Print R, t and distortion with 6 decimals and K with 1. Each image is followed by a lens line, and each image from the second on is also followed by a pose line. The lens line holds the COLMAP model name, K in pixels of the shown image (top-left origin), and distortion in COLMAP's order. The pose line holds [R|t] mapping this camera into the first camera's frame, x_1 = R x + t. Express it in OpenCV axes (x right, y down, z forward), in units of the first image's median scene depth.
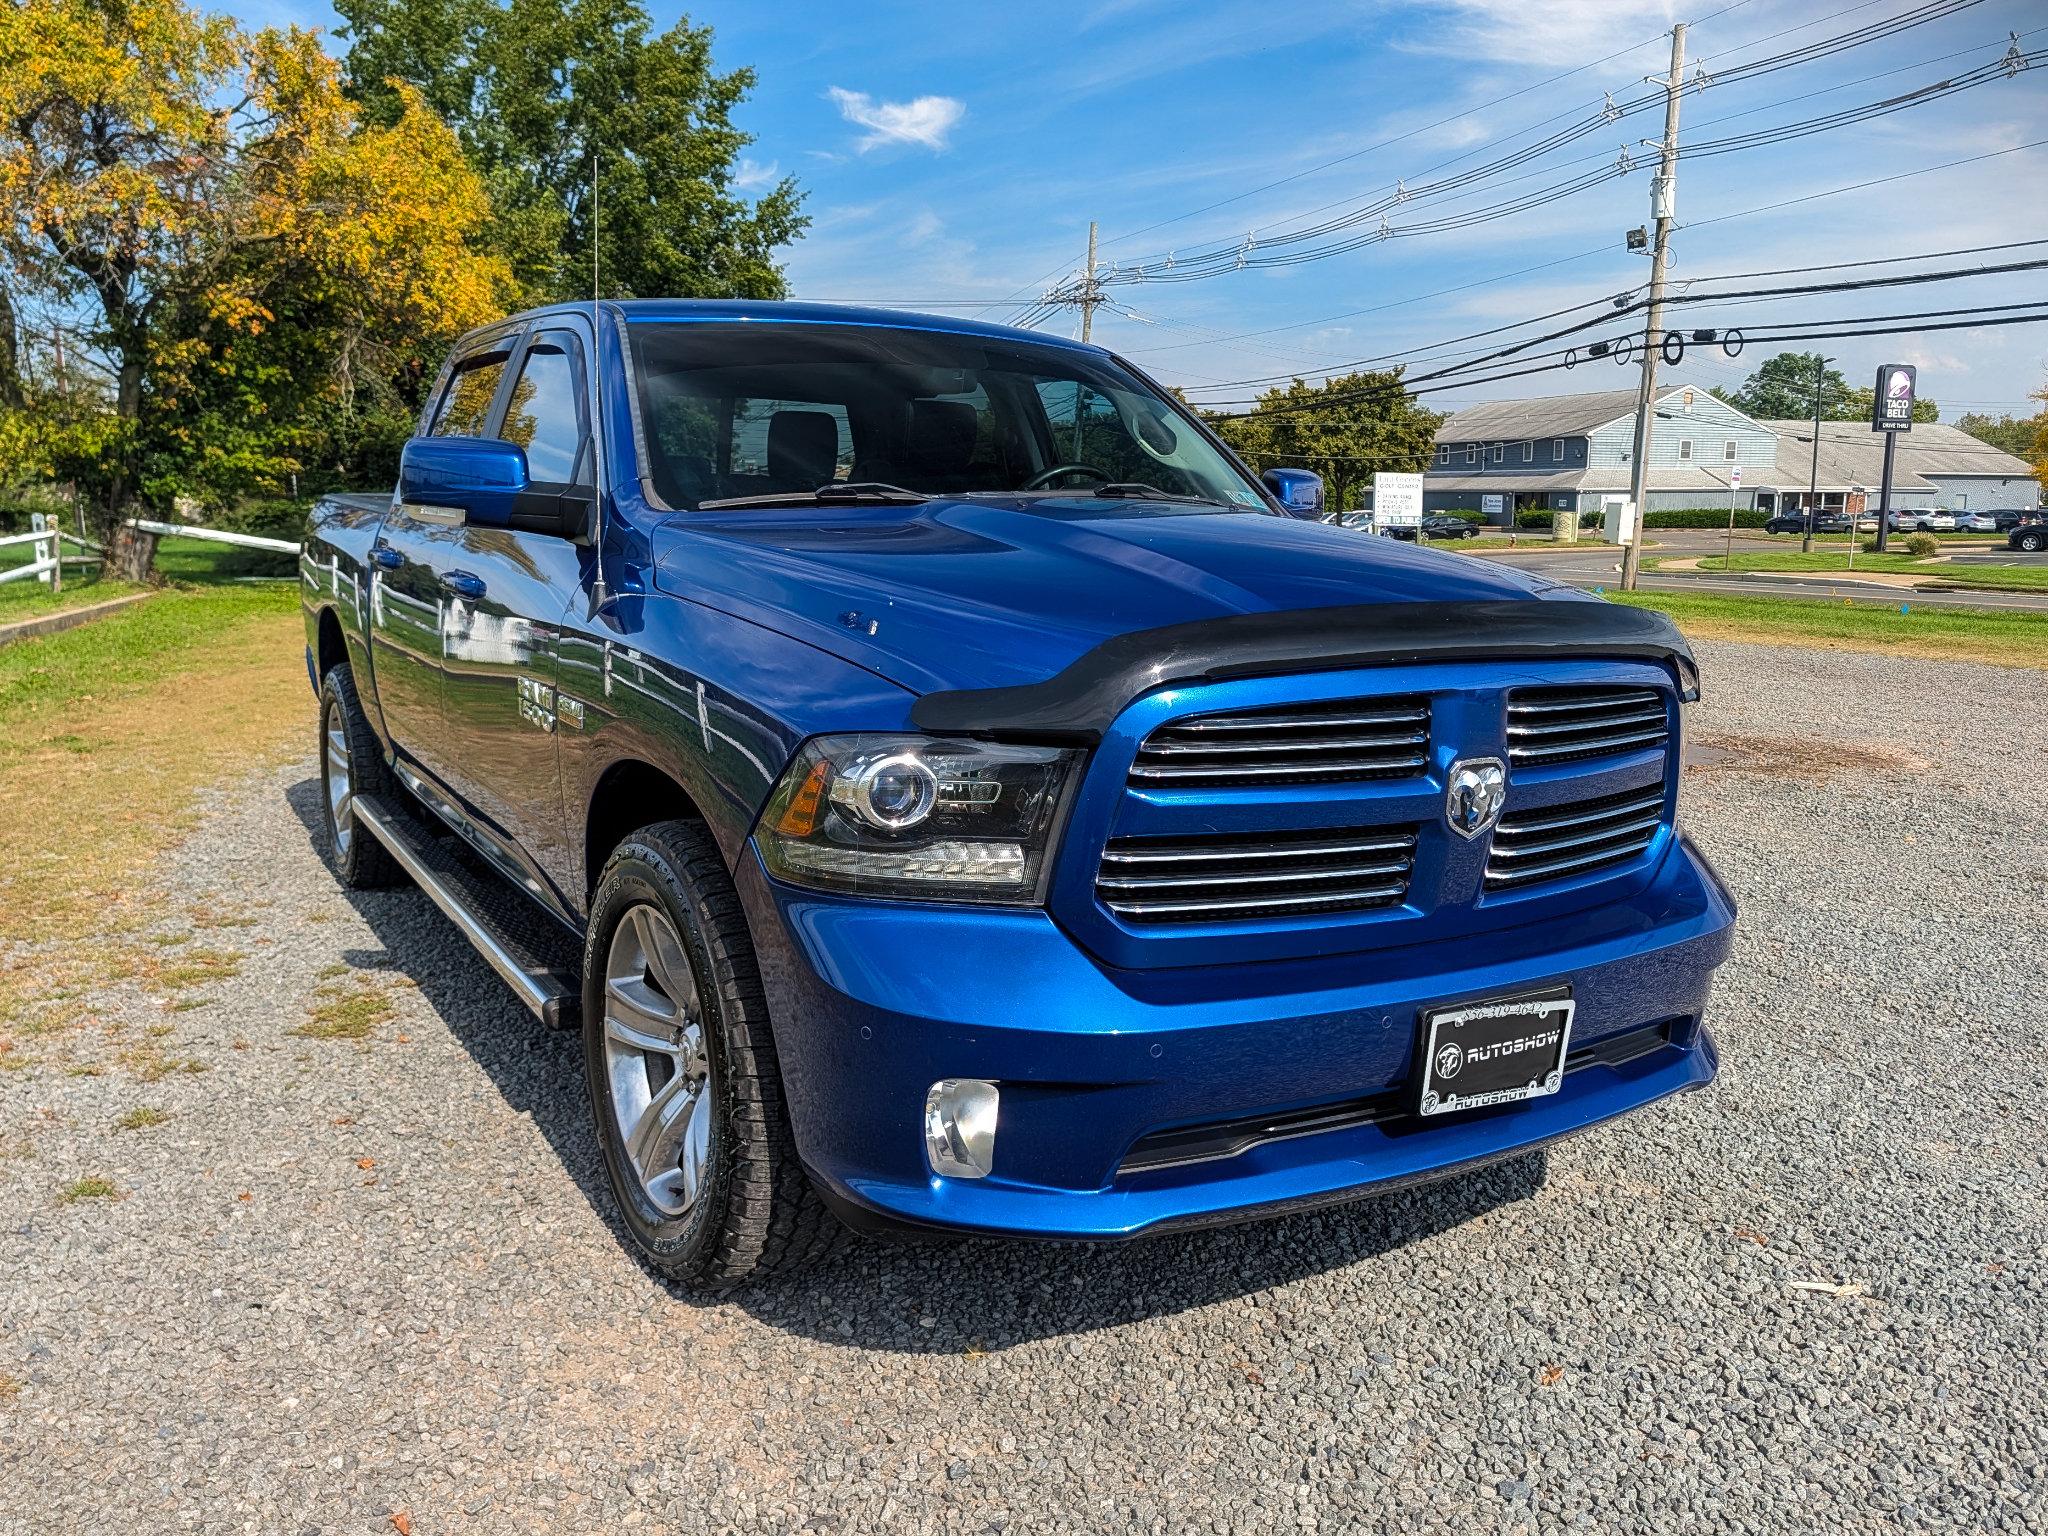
lens RADIAL K [[1618.5, 0, 1042.9], [0, 1618.5, 780.3], [0, 0, 1]] dist [0.004911, -0.004416]
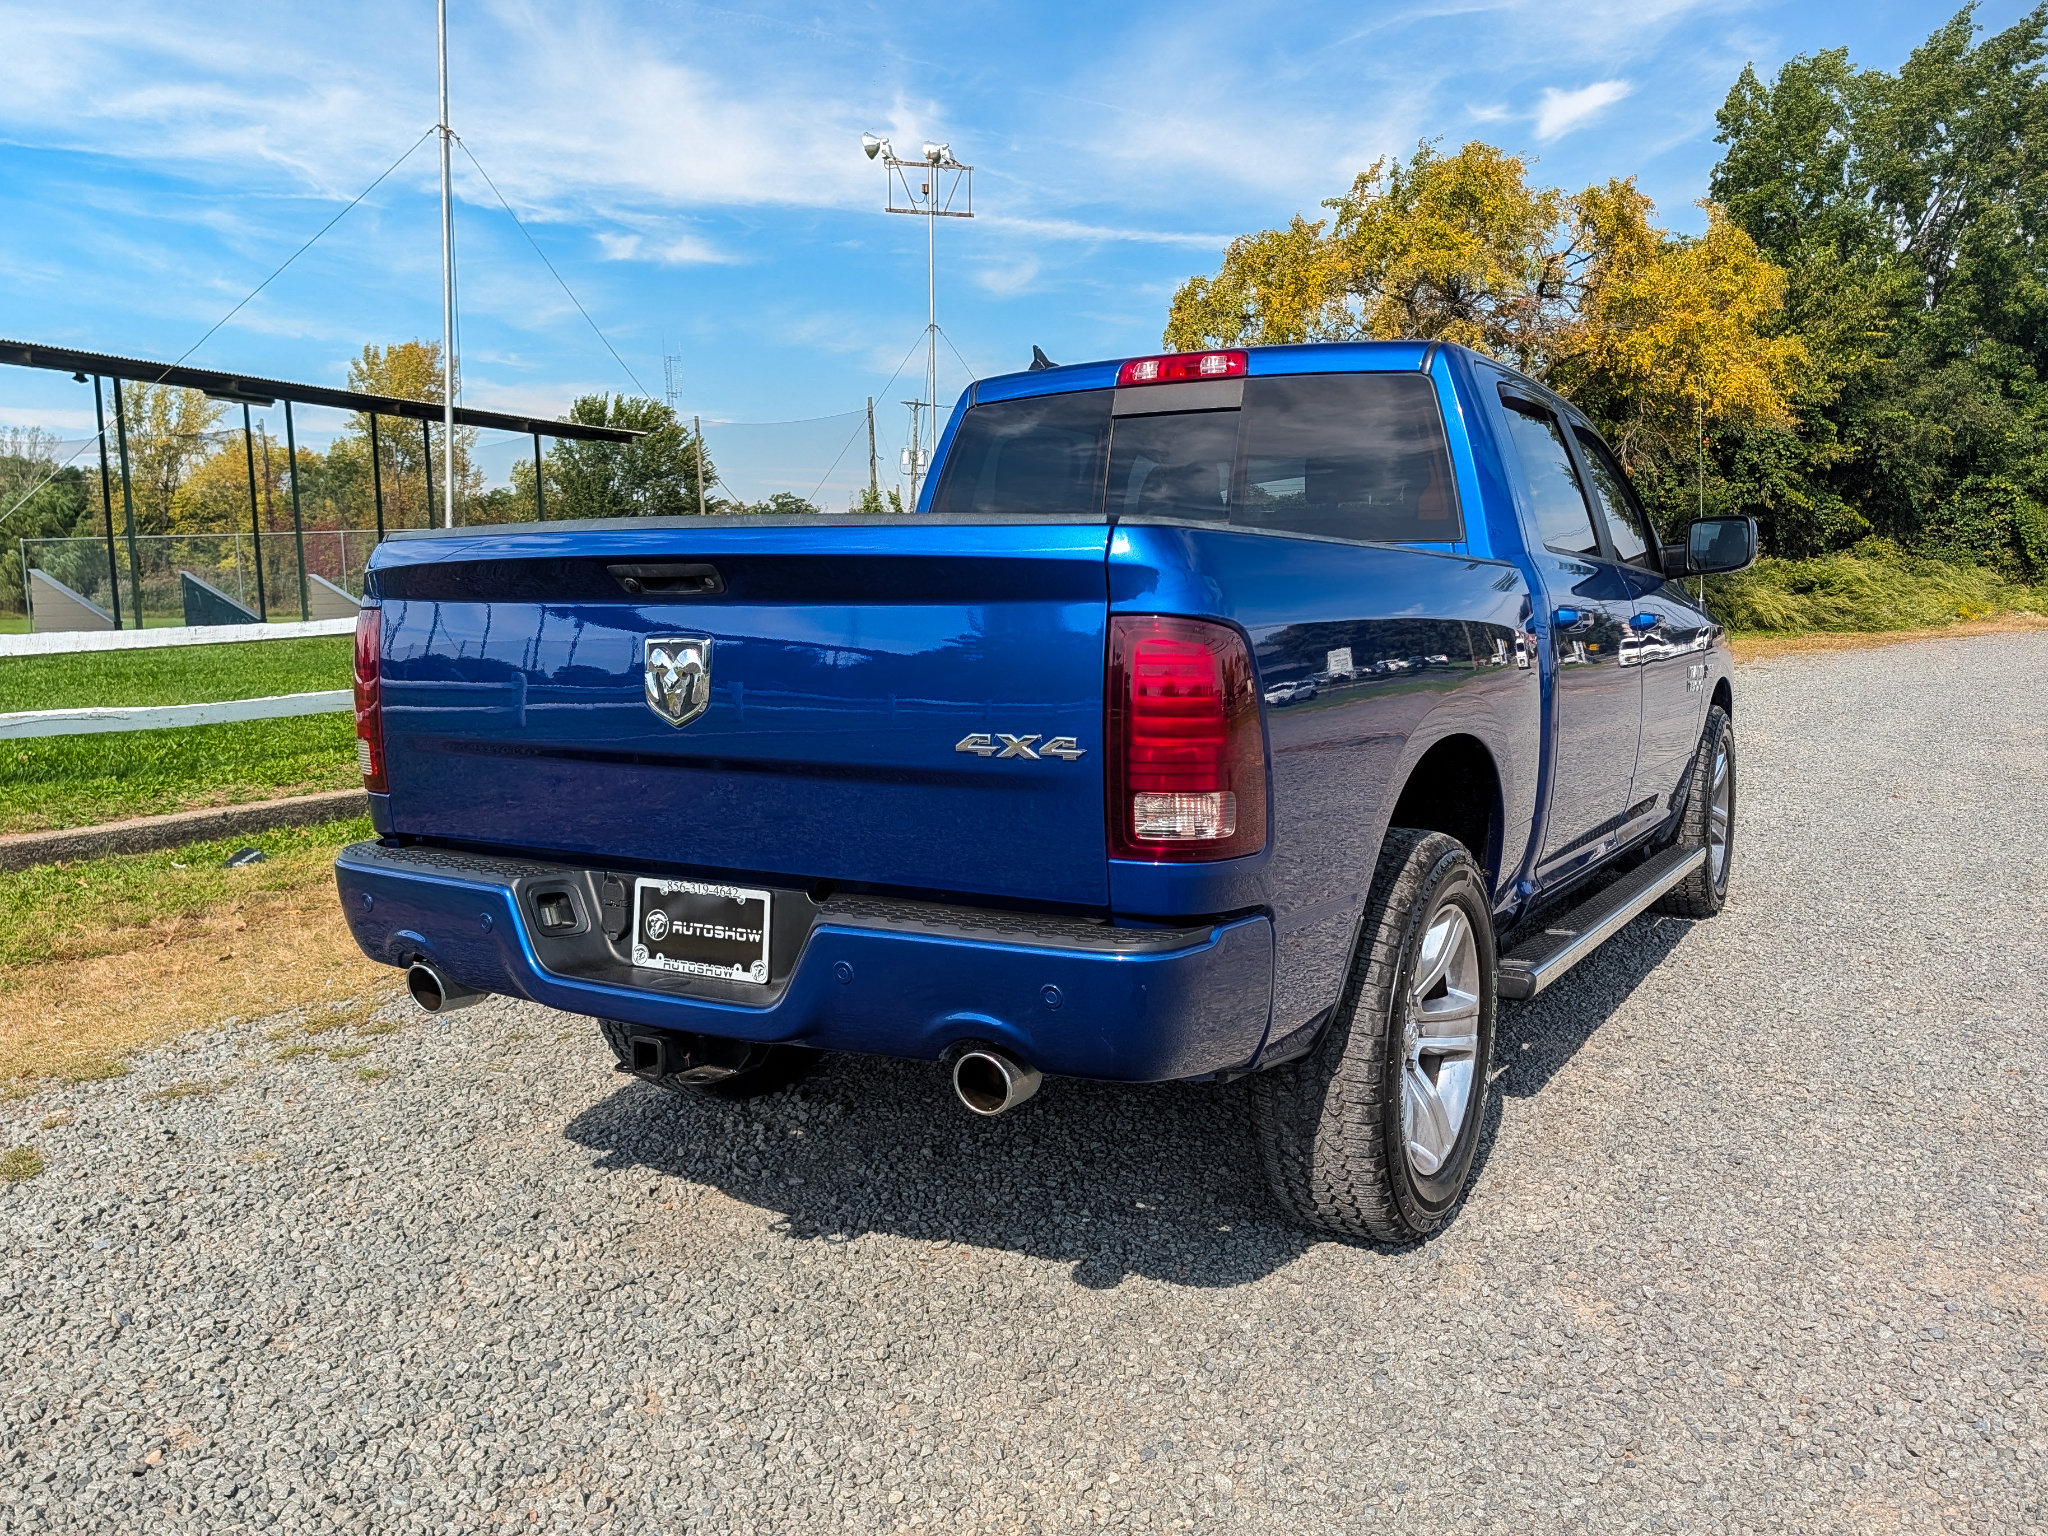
lens RADIAL K [[1634.7, 0, 1045.0], [0, 1634.7, 777.7], [0, 0, 1]] dist [0.017578, -0.024156]
pose [[0.687402, 0.068375, -0.723051, 0.115593], [-0.097981, 0.995188, 0.000960, 0.017298], [0.719638, 0.070185, 0.690794, -0.090322]]
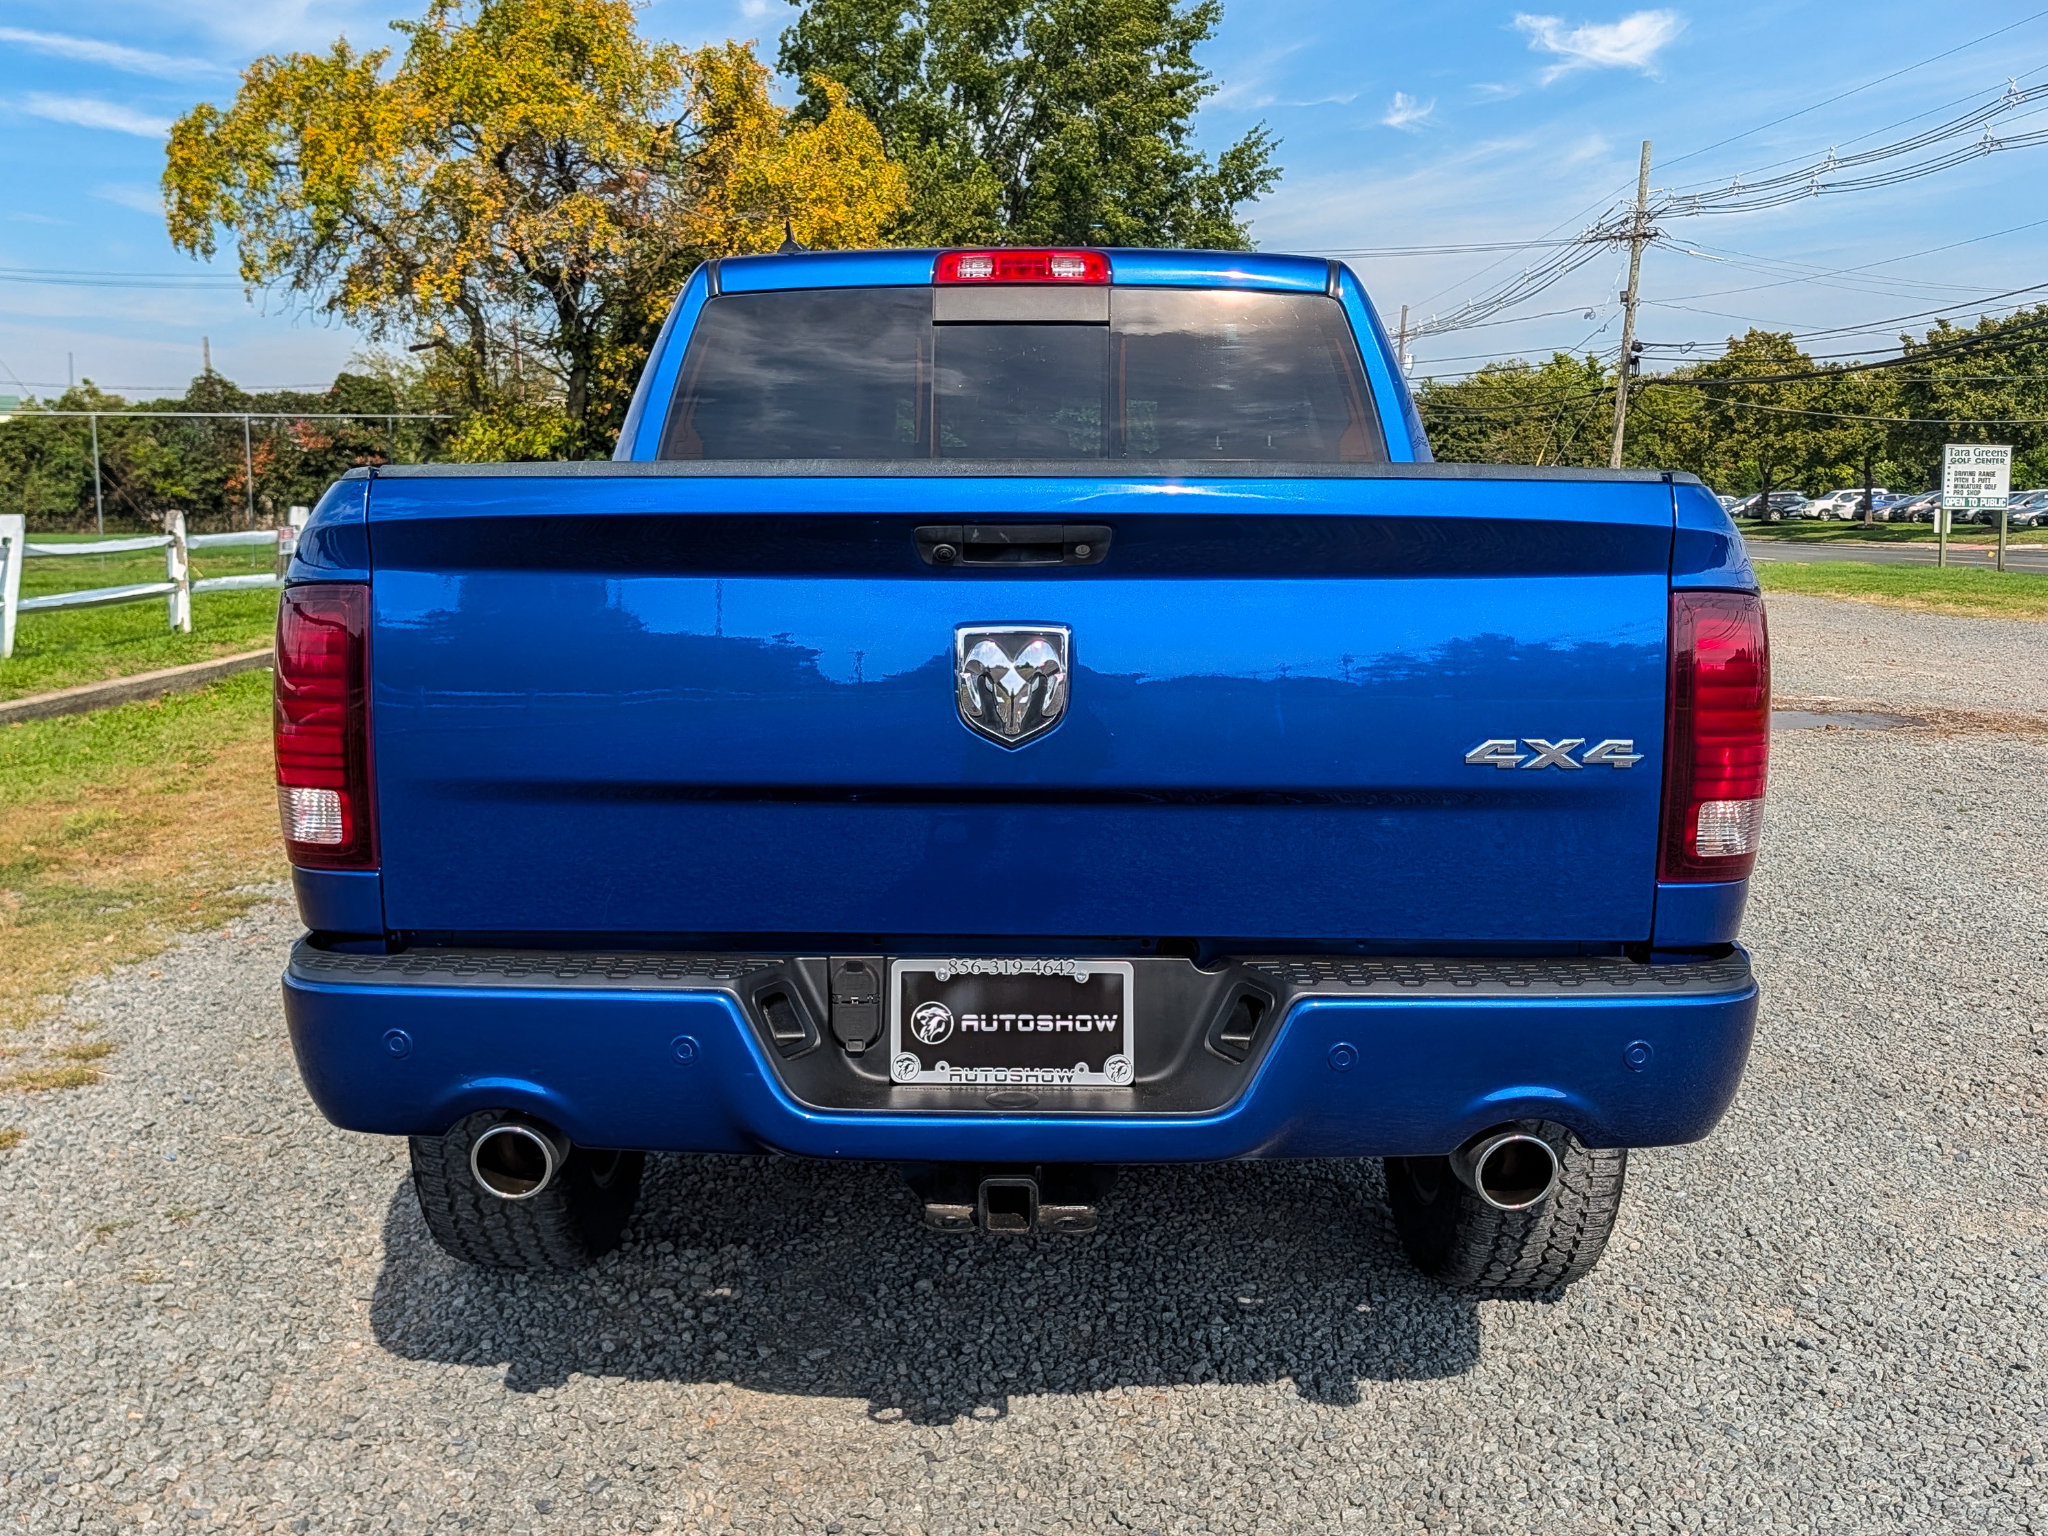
lens RADIAL K [[1994.0, 0, 984.9], [0, 1994.0, 786.9], [0, 0, 1]] dist [0.012081, 0.000000]
pose [[0.952329, 0.033936, -0.303179, 0.069056], [-0.040448, 0.999066, -0.015224, 0.019066], [0.302379, 0.026762, 0.952812, -0.113794]]
